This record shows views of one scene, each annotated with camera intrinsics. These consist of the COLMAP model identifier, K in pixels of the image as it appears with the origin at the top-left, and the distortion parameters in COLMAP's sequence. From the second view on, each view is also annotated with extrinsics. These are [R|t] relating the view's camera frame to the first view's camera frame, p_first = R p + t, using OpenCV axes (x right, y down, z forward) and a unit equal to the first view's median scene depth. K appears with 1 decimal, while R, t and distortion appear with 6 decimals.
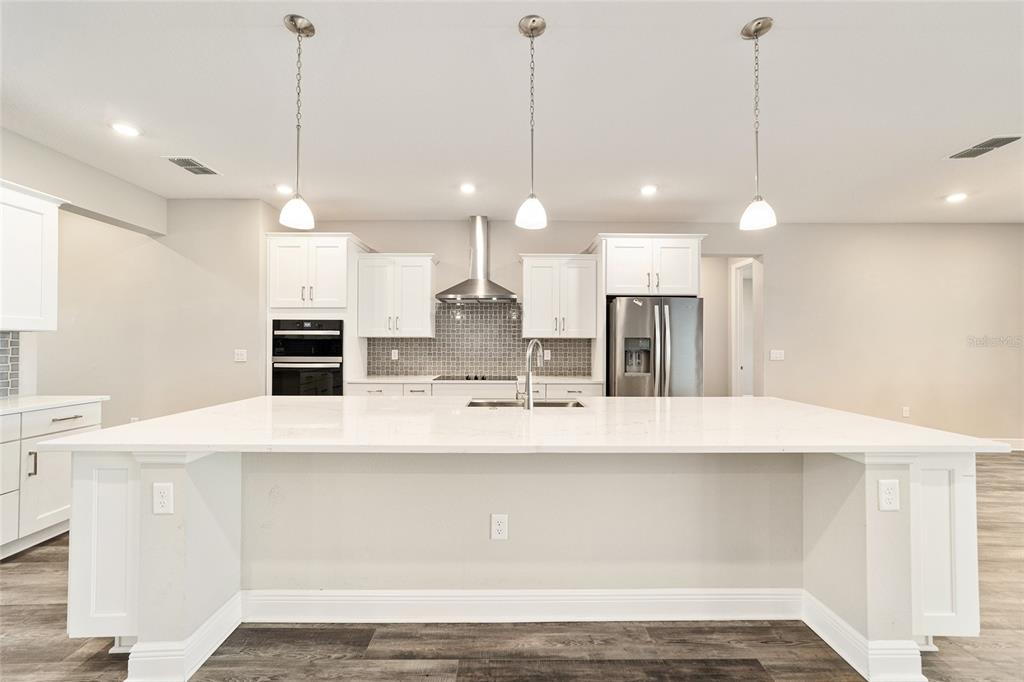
lens RADIAL K [[390.9, 0, 510.8], [0, 390.9, 342.4], [0, 0, 1]] dist [-0.015350, 0.008793]
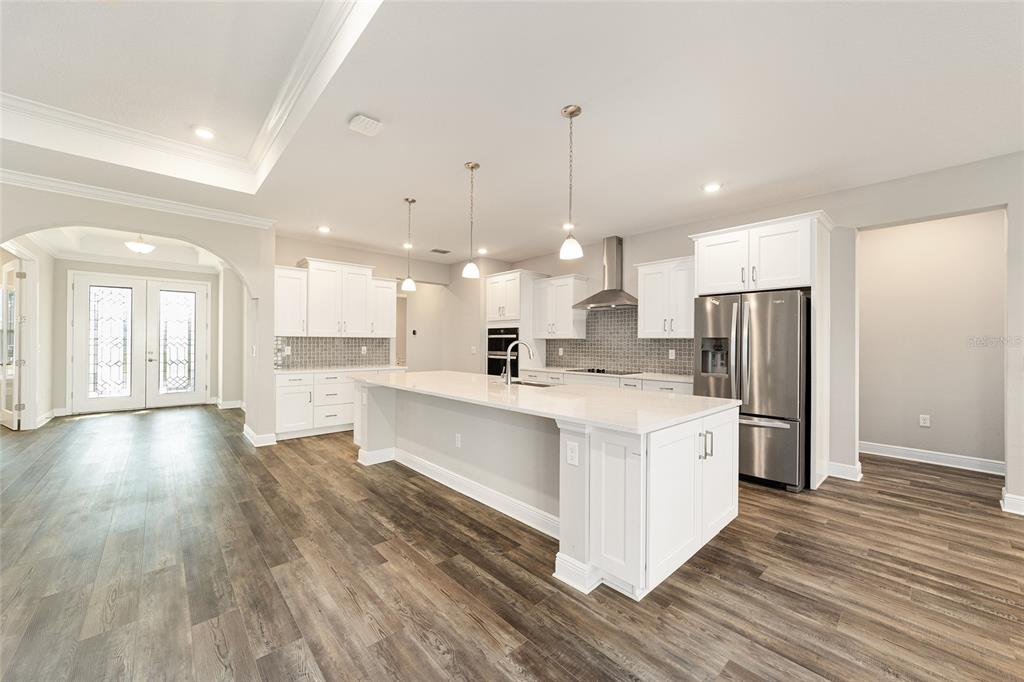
lens RADIAL K [[390.9, 0, 510.8], [0, 390.9, 342.4], [0, 0, 1]] dist [-0.015350, 0.008793]
pose [[0.670803, -0.000414, -0.741635, 0.664644], [-0.000437, 0.999999, -0.000953, 0.001211], [0.741635, 0.000964, 0.670803, -0.031280]]
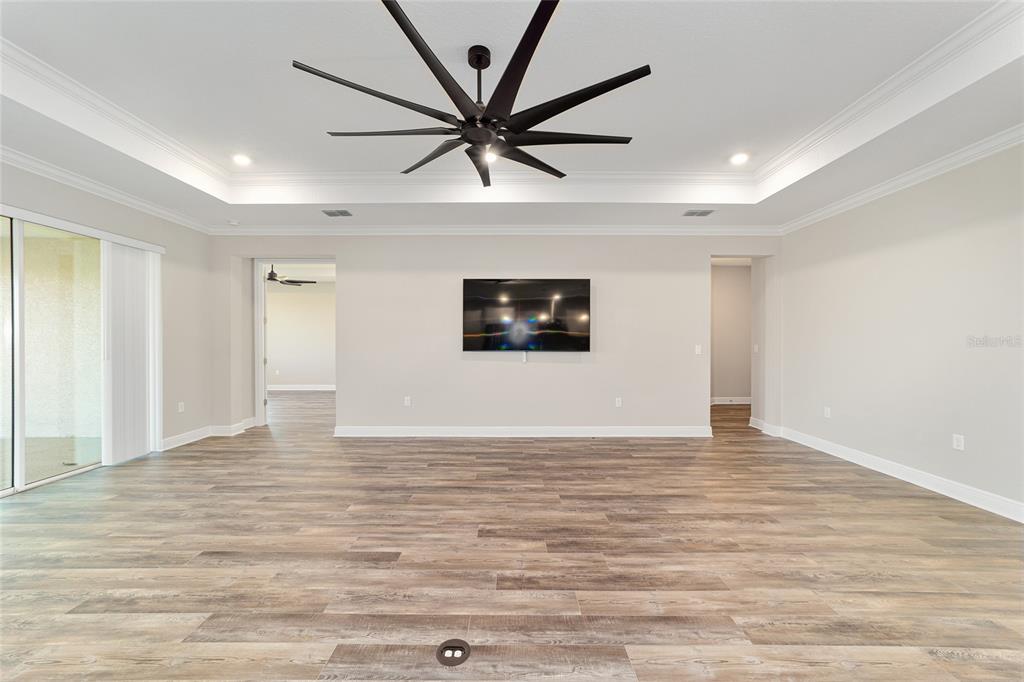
lens RADIAL K [[390.9, 0, 510.8], [0, 390.9, 342.4], [0, 0, 1]] dist [-0.015350, 0.008793]
pose [[-0.999991, -0.001873, 0.003911, 0.182286], [-0.001873, 0.999998, -0.000153, 0.000154], [-0.003911, -0.000160, -0.999992, 0.303196]]
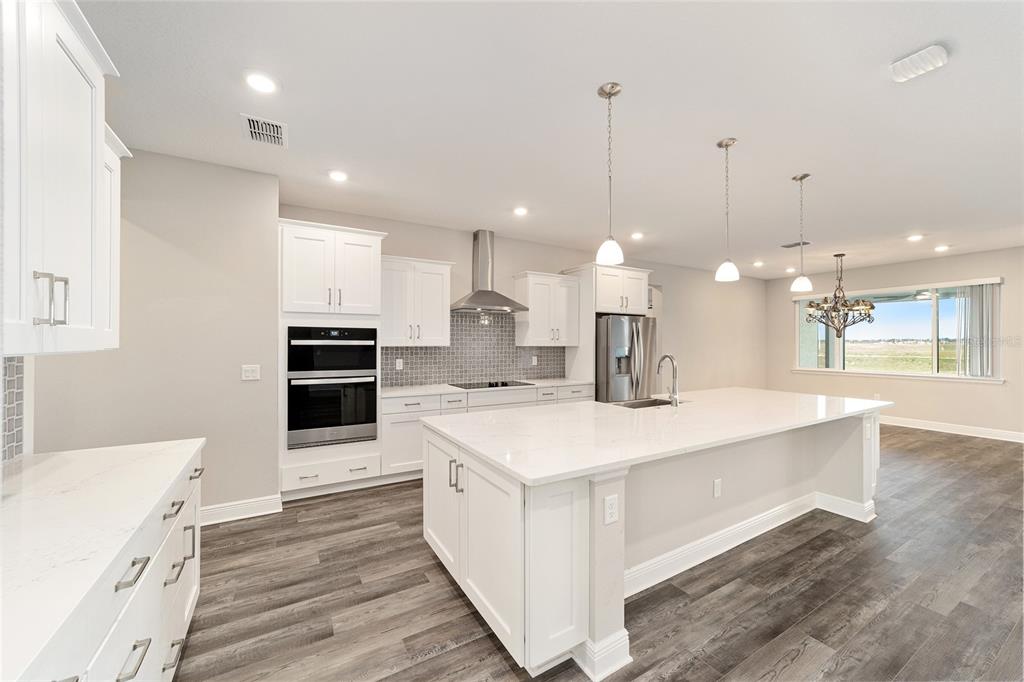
lens RADIAL K [[390.9, 0, 510.8], [0, 390.9, 342.4], [0, 0, 1]] dist [-0.015350, 0.008793]
pose [[0.864160, 0.000810, 0.503216, -0.613500], [-0.002944, 0.999990, 0.003448, -0.028944], [-0.503208, -0.004461, 0.864154, 0.063936]]
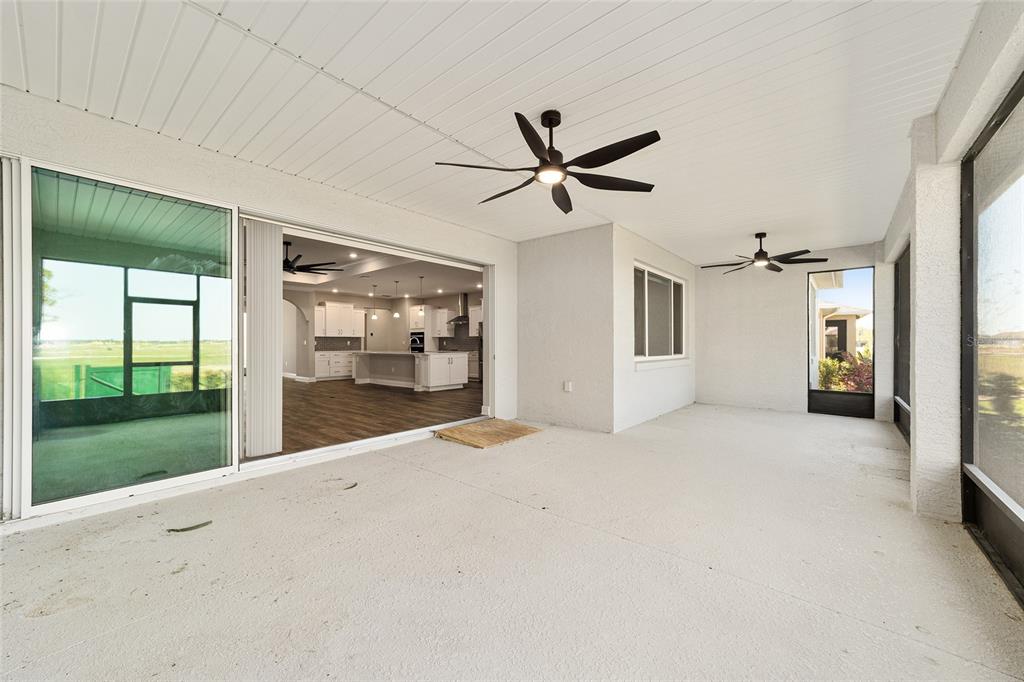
lens RADIAL K [[390.9, 0, 510.8], [0, 390.9, 342.4], [0, 0, 1]] dist [-0.015350, 0.008793]
pose [[0.763049, -0.005009, -0.646321, 2.198292], [0.006372, 0.999980, -0.000226, 0.034116], [0.646309, -0.003946, 0.763066, -0.999044]]
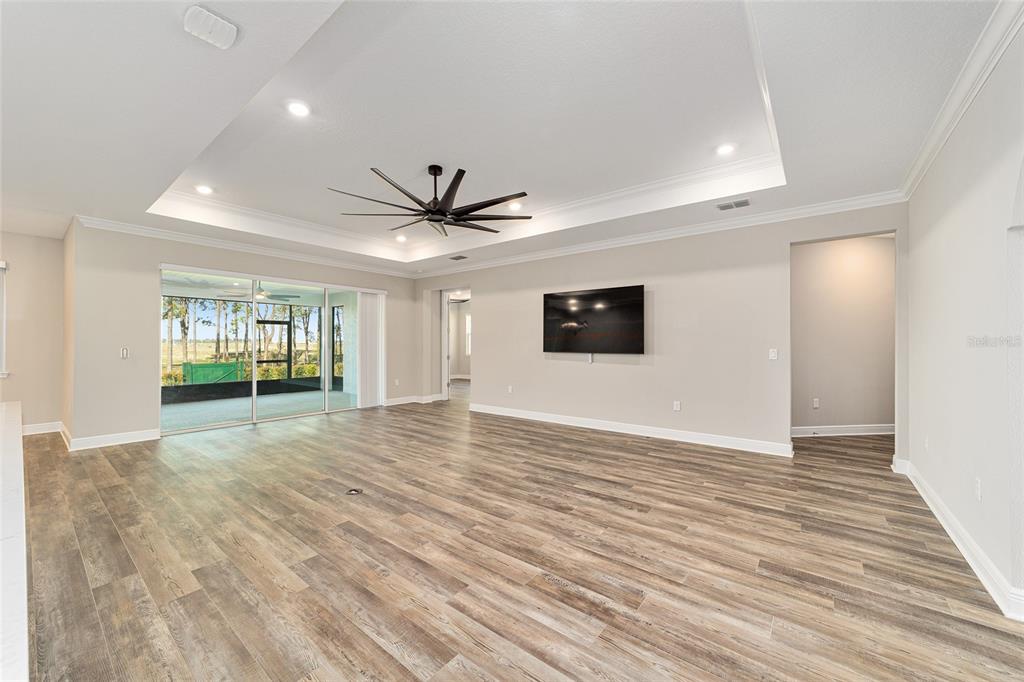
lens RADIAL K [[390.9, 0, 510.8], [0, 390.9, 342.4], [0, 0, 1]] dist [-0.015350, 0.008793]
pose [[-0.783347, -0.000209, 0.621585, -0.513045], [-0.005915, 0.999957, -0.007118, 0.001727], [-0.621557, -0.009252, -0.783315, 0.351001]]
